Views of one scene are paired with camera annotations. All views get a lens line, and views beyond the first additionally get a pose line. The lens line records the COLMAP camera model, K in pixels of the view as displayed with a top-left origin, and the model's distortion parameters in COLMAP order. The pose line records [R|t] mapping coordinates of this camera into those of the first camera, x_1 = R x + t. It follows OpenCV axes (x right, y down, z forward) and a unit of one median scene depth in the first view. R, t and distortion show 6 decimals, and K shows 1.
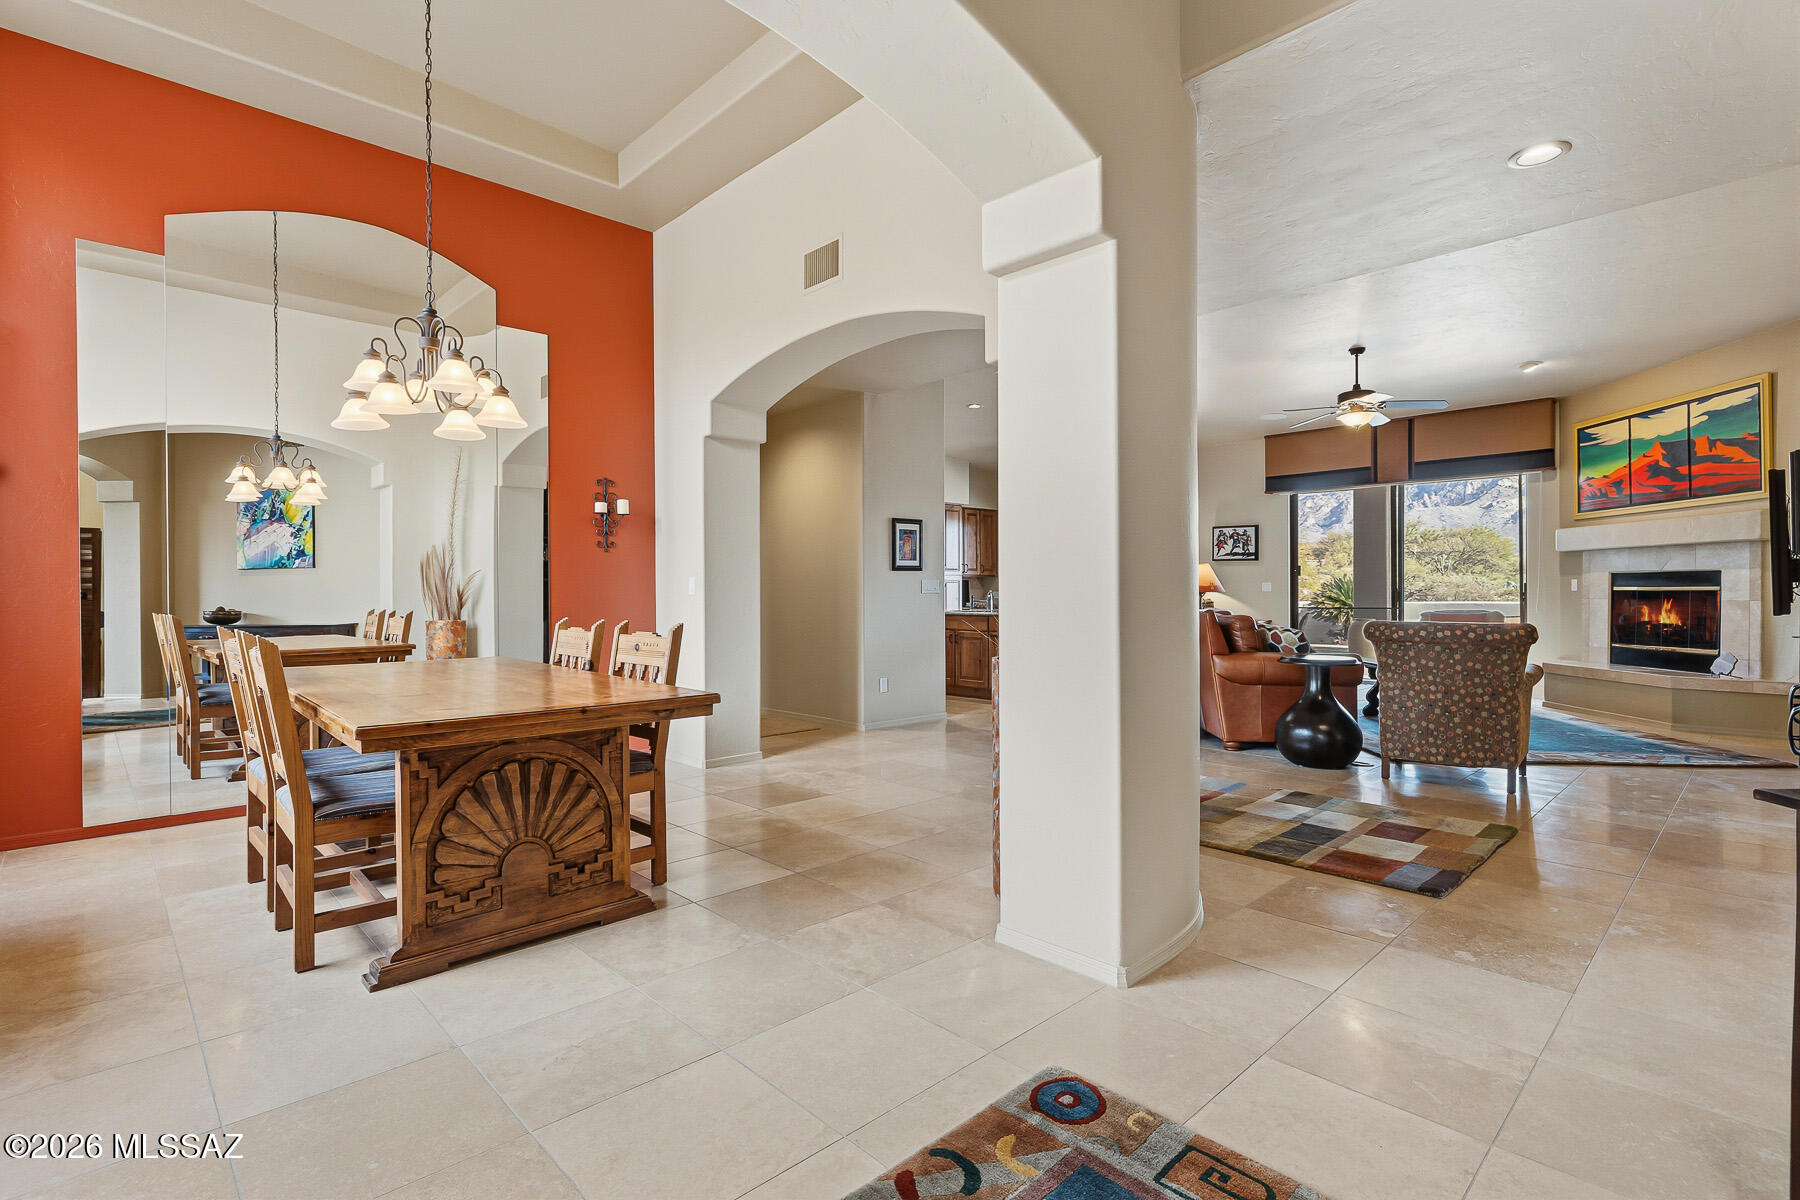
lens RADIAL K [[866.0, 0, 886.1], [0, 866.0, 599.4], [0, 0, 1]] dist [0.005137, 0.000079]
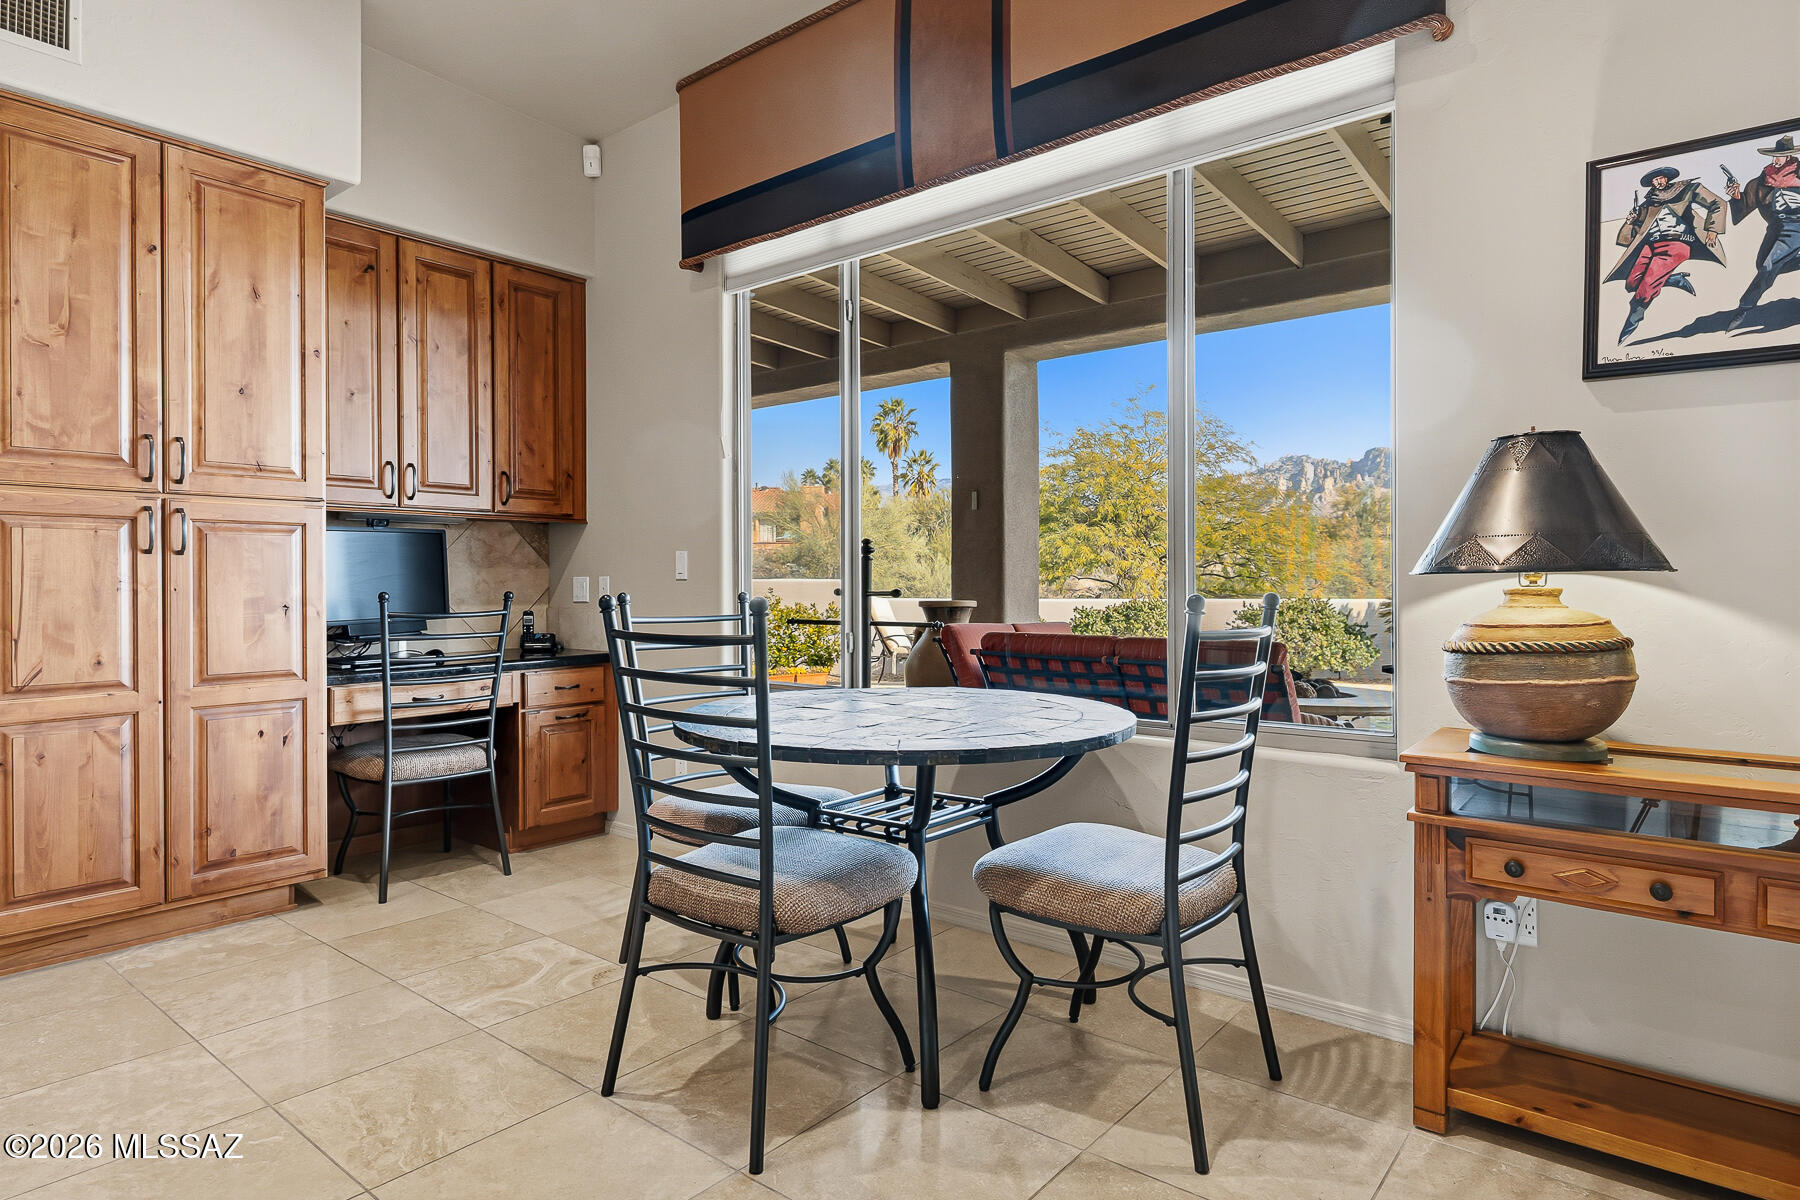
lens RADIAL K [[1010.6, 0, 883.6], [0, 1010.6, 586.9], [0, 0, 1]] dist [-0.000702, 0.002636]
pose [[0.992567, 0.000714, 0.121695, 0.345676], [-0.000100, 0.999987, -0.005050, -0.007917], [-0.121697, 0.005001, 0.992555, 1.267232]]
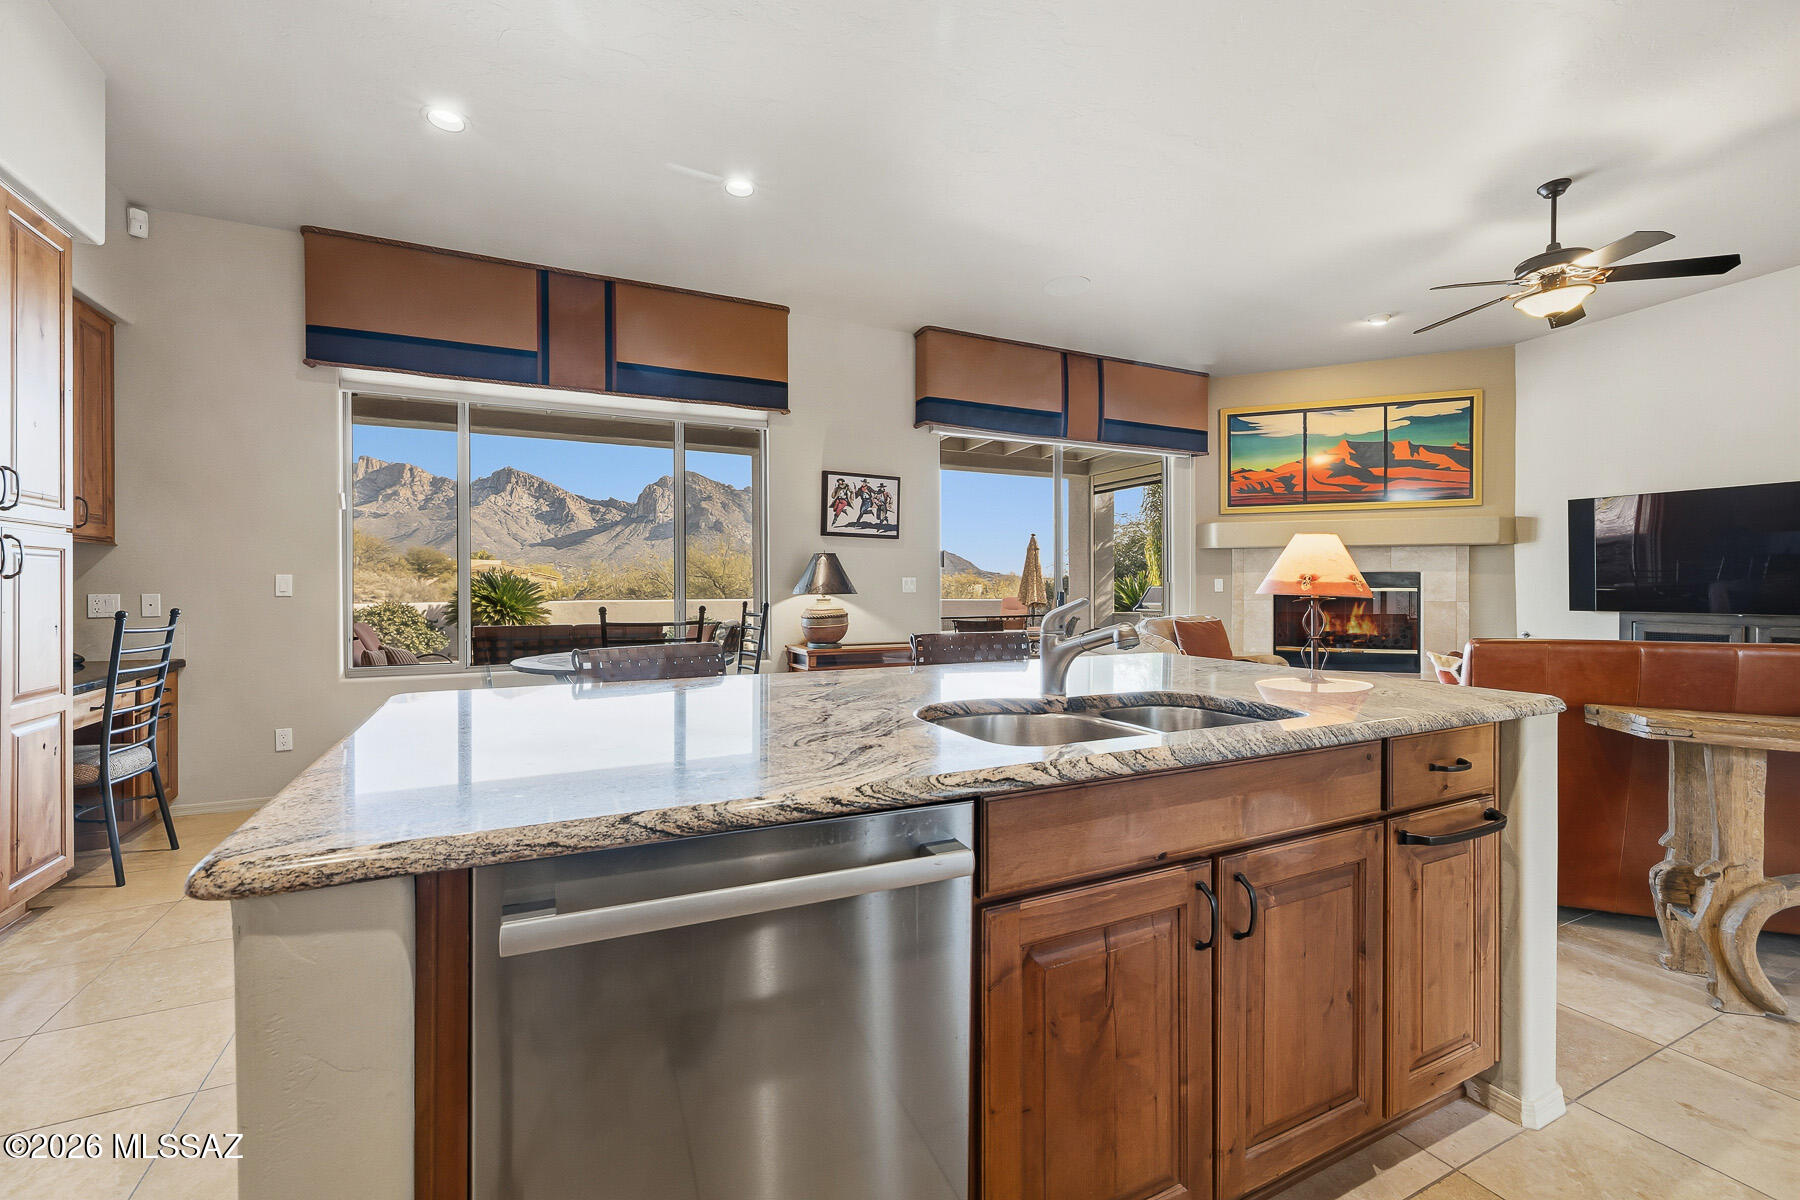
lens RADIAL K [[756.3, 0, 891.8], [0, 756.3, 589.9], [0, 0, 1]] dist [-0.001338, -0.000011]
pose [[0.290900, -0.000476, 0.956753, -0.077831], [0.007827, 0.999968, -0.001882, -0.014906], [-0.956721, 0.008036, 0.290895, 1.258684]]
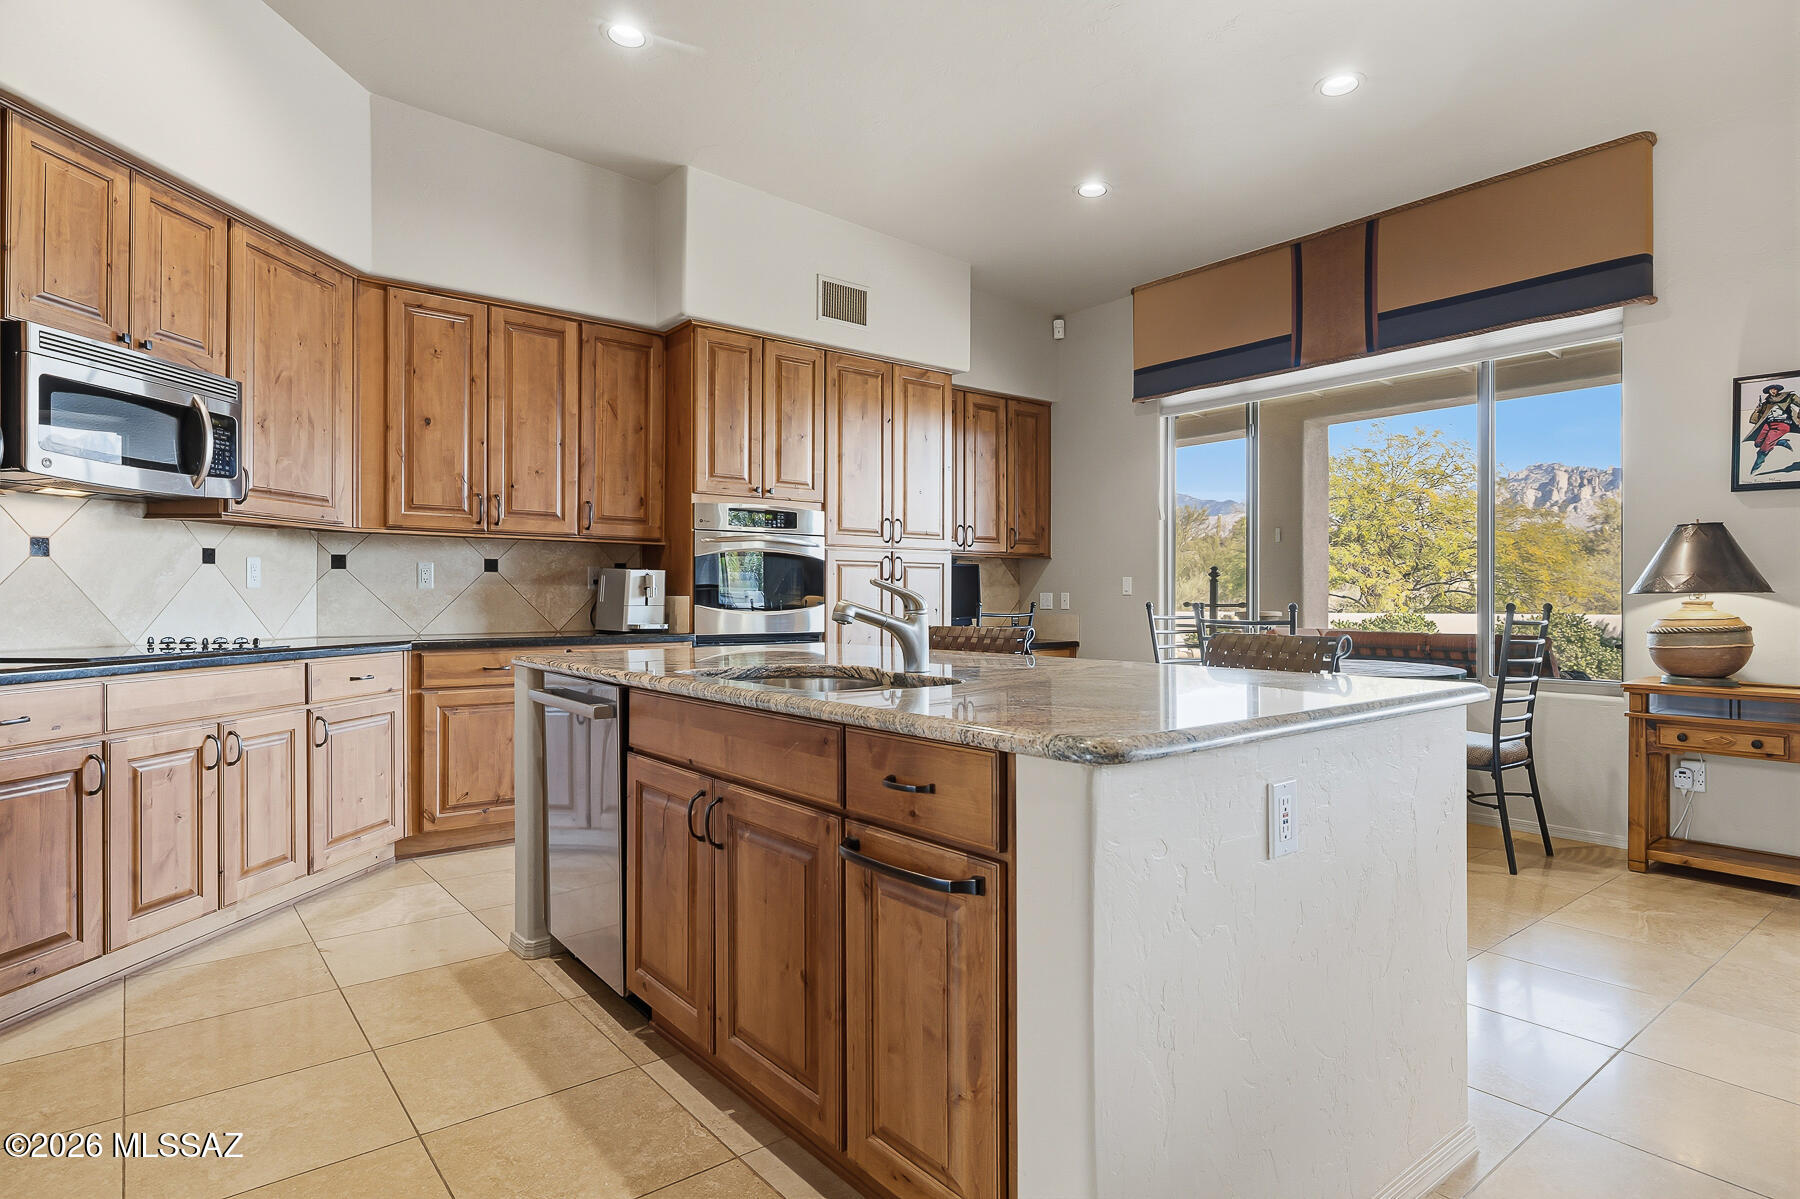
lens RADIAL K [[970.6, 0, 901.0], [0, 970.6, 598.9], [0, 0, 1]] dist [0.006531, -0.001253]
pose [[0.997113, 0.004519, -0.075798, 0.173036], [-0.005089, 0.999960, -0.007333, -0.004095], [0.075762, 0.007697, 0.997096, 0.973540]]
